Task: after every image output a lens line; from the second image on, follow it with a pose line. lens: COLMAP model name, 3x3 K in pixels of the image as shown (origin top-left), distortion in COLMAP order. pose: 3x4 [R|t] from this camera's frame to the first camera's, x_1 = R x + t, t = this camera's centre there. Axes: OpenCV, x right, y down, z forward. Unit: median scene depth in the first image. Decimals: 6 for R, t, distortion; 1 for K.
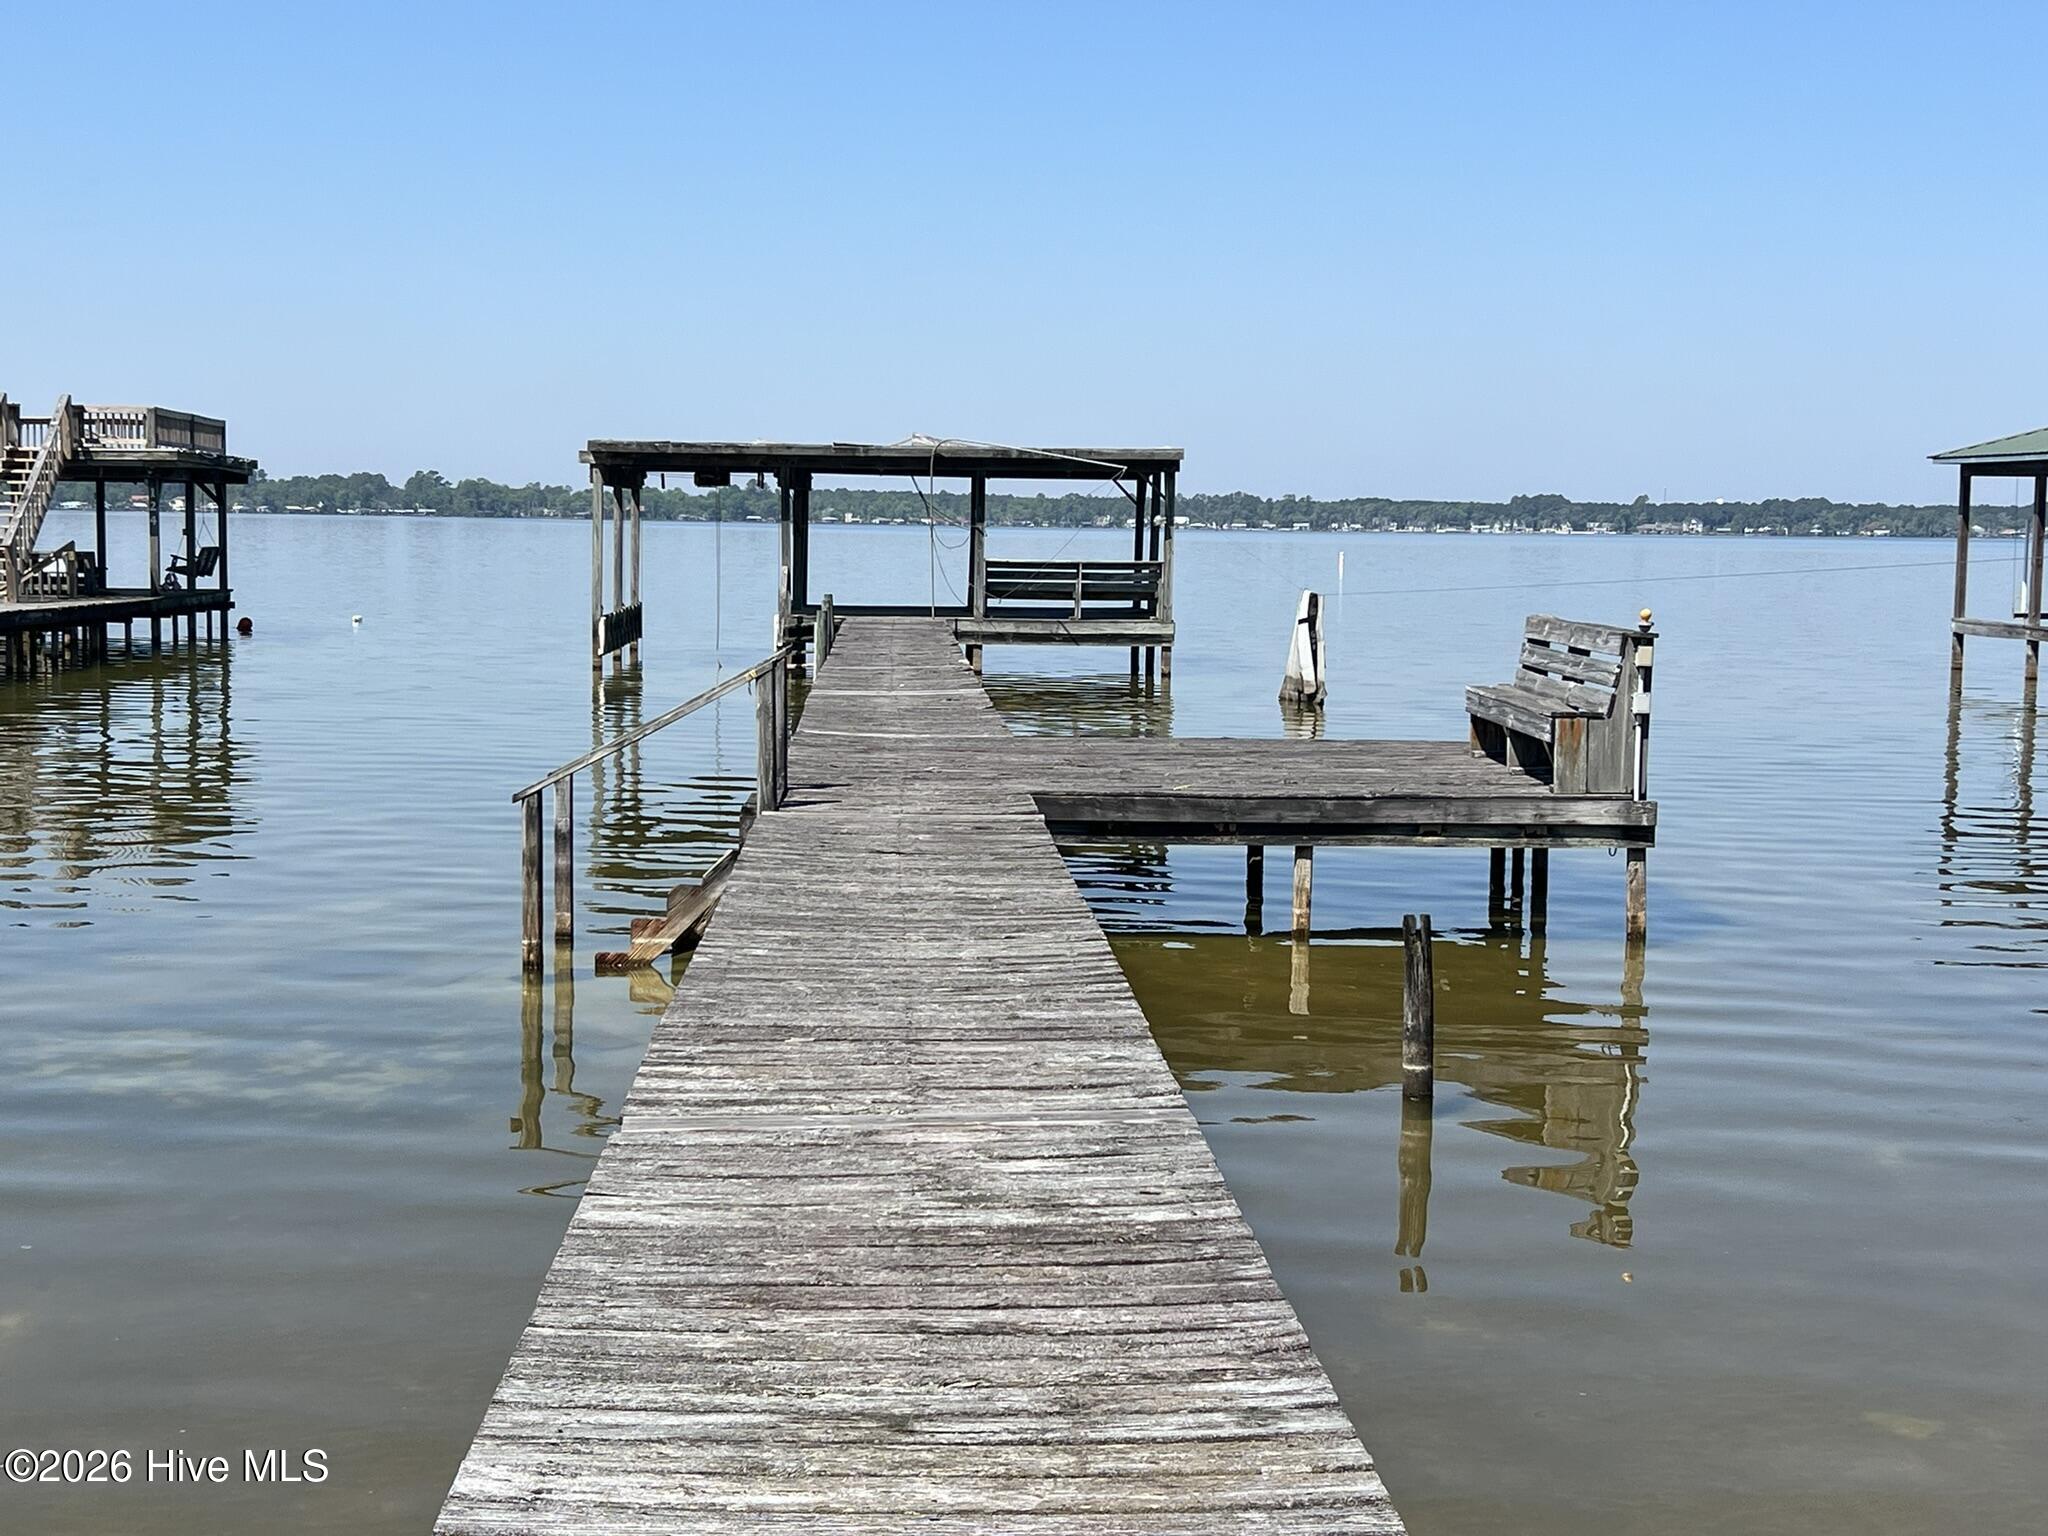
lens RADIAL K [[2742.5, 0, 1024.0], [0, 2742.5, 768.0], [0, 0, 1]] dist [0.006445, 0.010360]
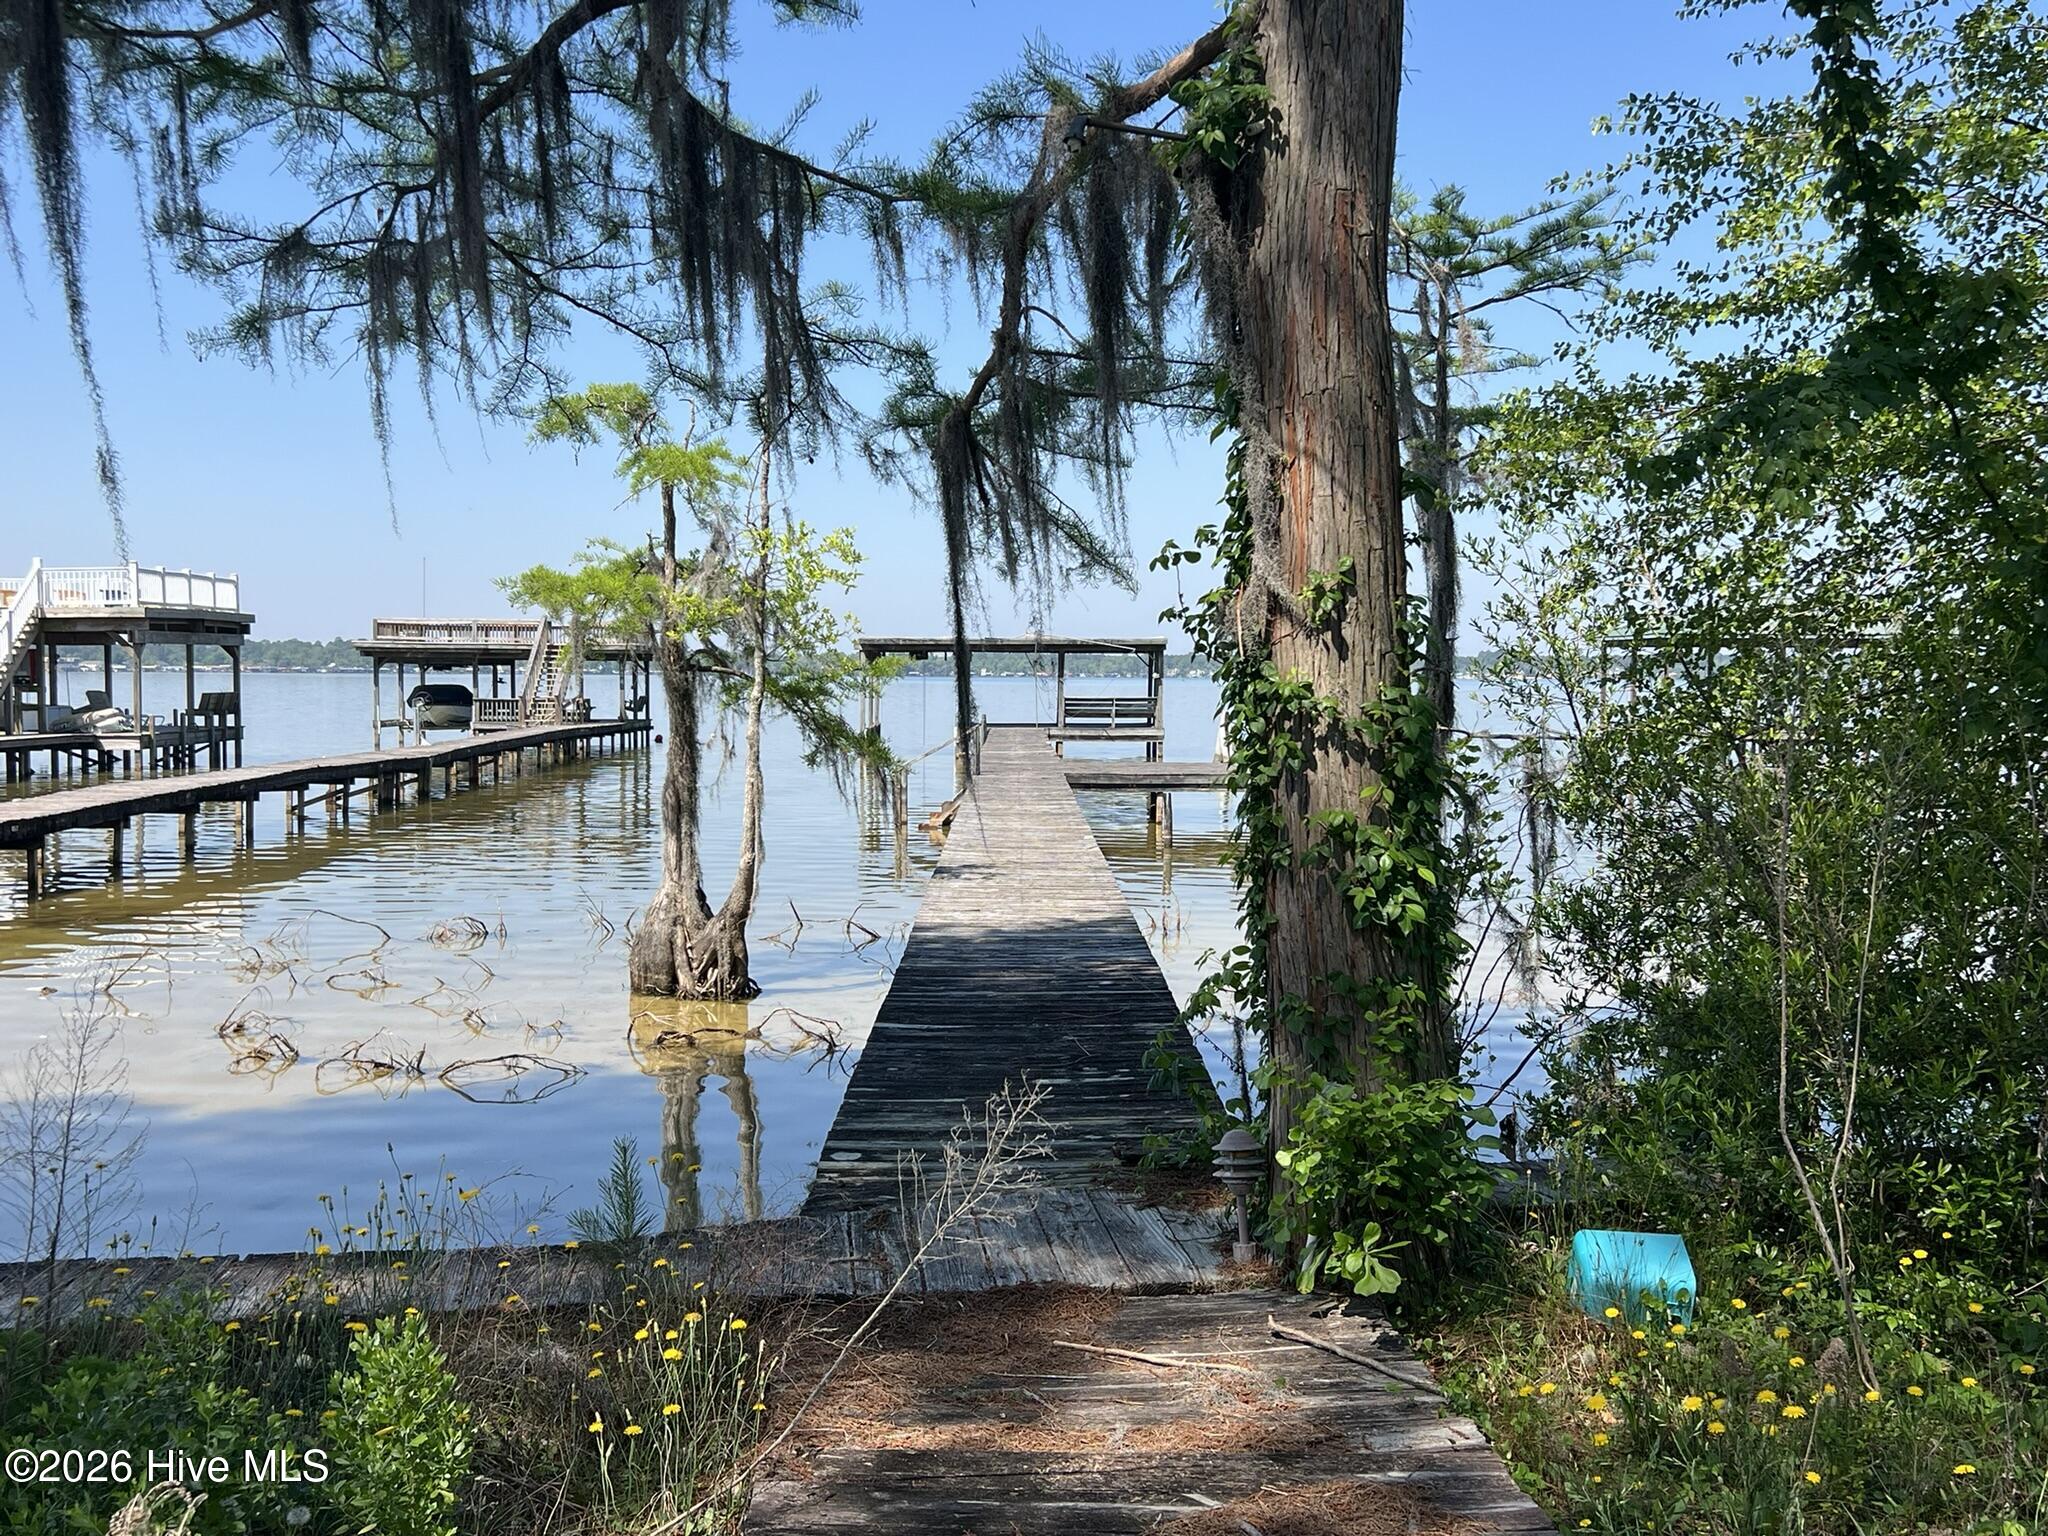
lens RADIAL K [[2026.8, 0, 1024.0], [0, 2026.8, 768.0], [0, 0, 1]] dist [-0.000527, -0.000241]
pose [[0.998973, -0.009965, -0.044198, 0.018675], [0.008036, 0.999016, -0.043621, 0.032528], [0.044590, 0.043221, 0.998070, -0.383502]]
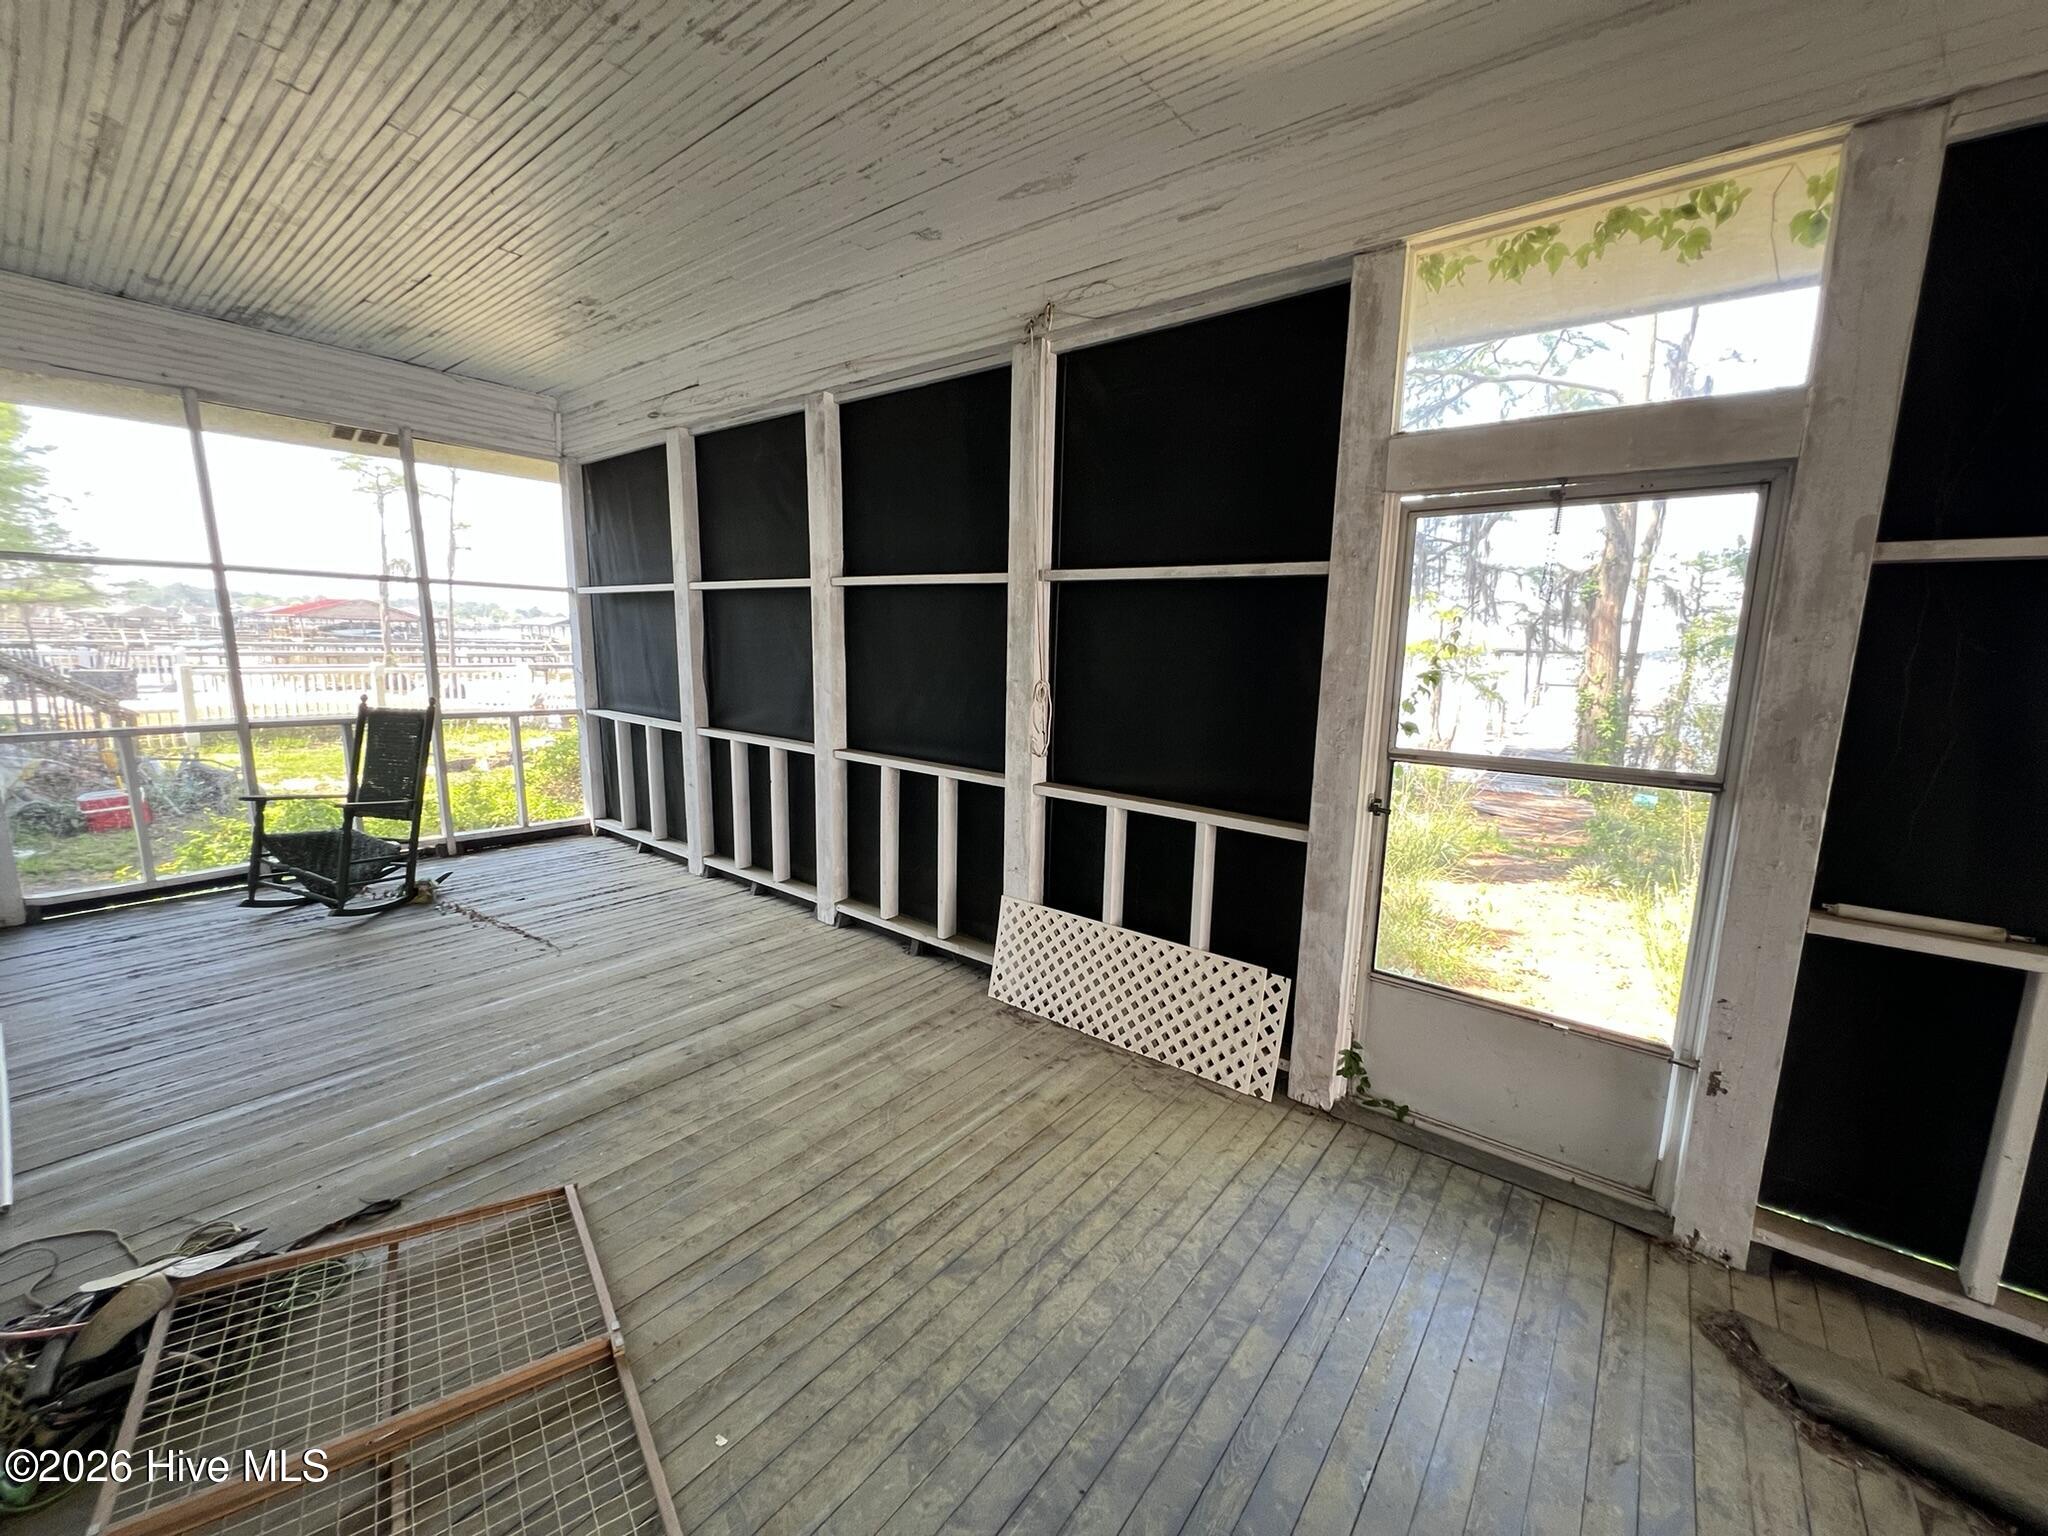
lens RADIAL K [[816.4, 0, 1024.0], [0, 816.4, 768.0], [0, 0, 1]] dist [0.000912, -0.000088]
pose [[0.806235, 0.101625, -0.582802, 0.126848], [-0.069495, 0.994584, 0.077291, 0.069154], [0.587500, -0.021812, 0.808930, -1.539410]]
